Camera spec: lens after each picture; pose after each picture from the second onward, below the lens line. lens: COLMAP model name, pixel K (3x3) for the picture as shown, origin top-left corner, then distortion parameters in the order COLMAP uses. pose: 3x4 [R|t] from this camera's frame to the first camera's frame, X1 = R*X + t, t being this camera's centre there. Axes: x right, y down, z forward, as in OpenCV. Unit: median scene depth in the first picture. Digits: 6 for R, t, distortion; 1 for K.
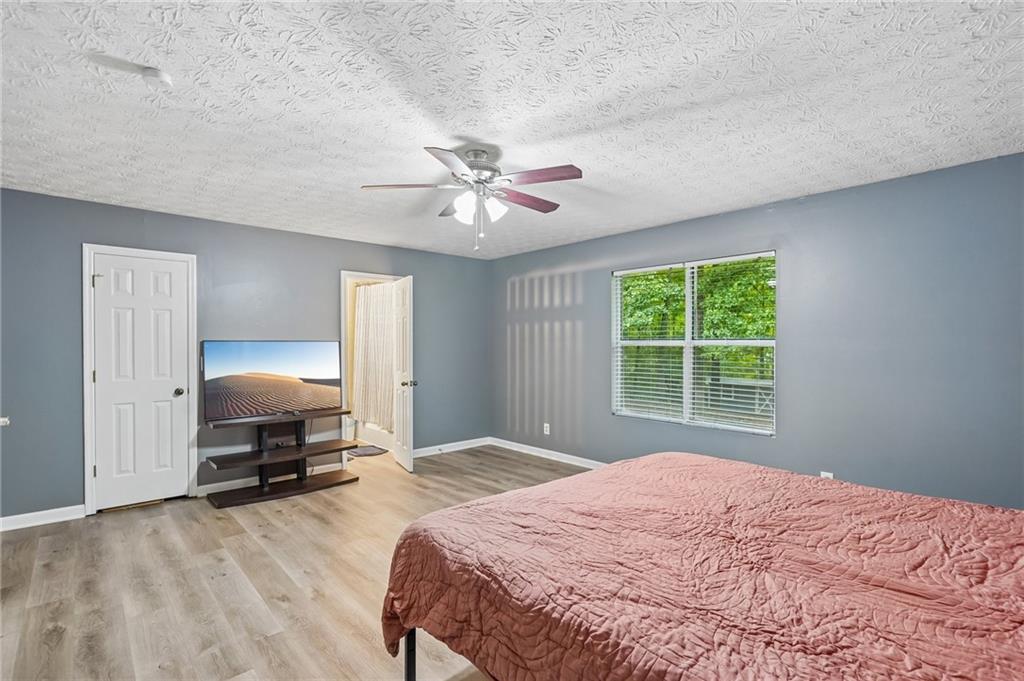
lens RADIAL K [[483.7, 0, 513.3], [0, 483.7, 346.4], [0, 0, 1]] dist [-0.002513, 0.000021]
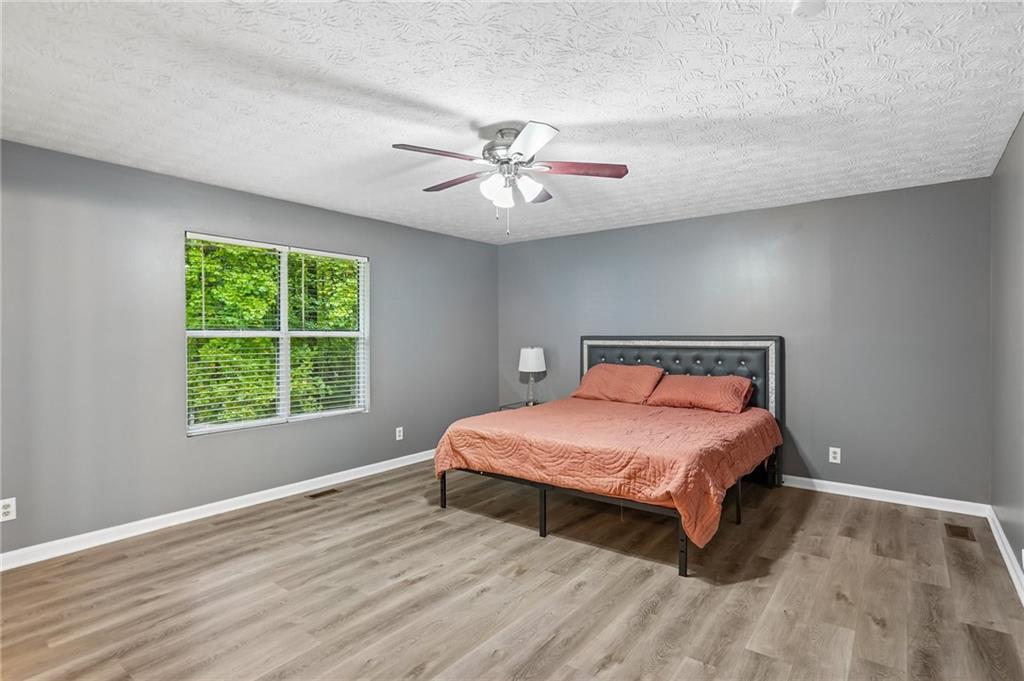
lens RADIAL K [[499.0, 0, 515.1], [0, 499.0, 350.7], [0, 0, 1]] dist [0.002191, 0.000621]
pose [[-0.171010, -0.040881, 0.984421, -0.713000], [0.007781, 0.999052, 0.042841, -0.013370], [-0.985239, 0.014986, -0.170529, 0.794726]]
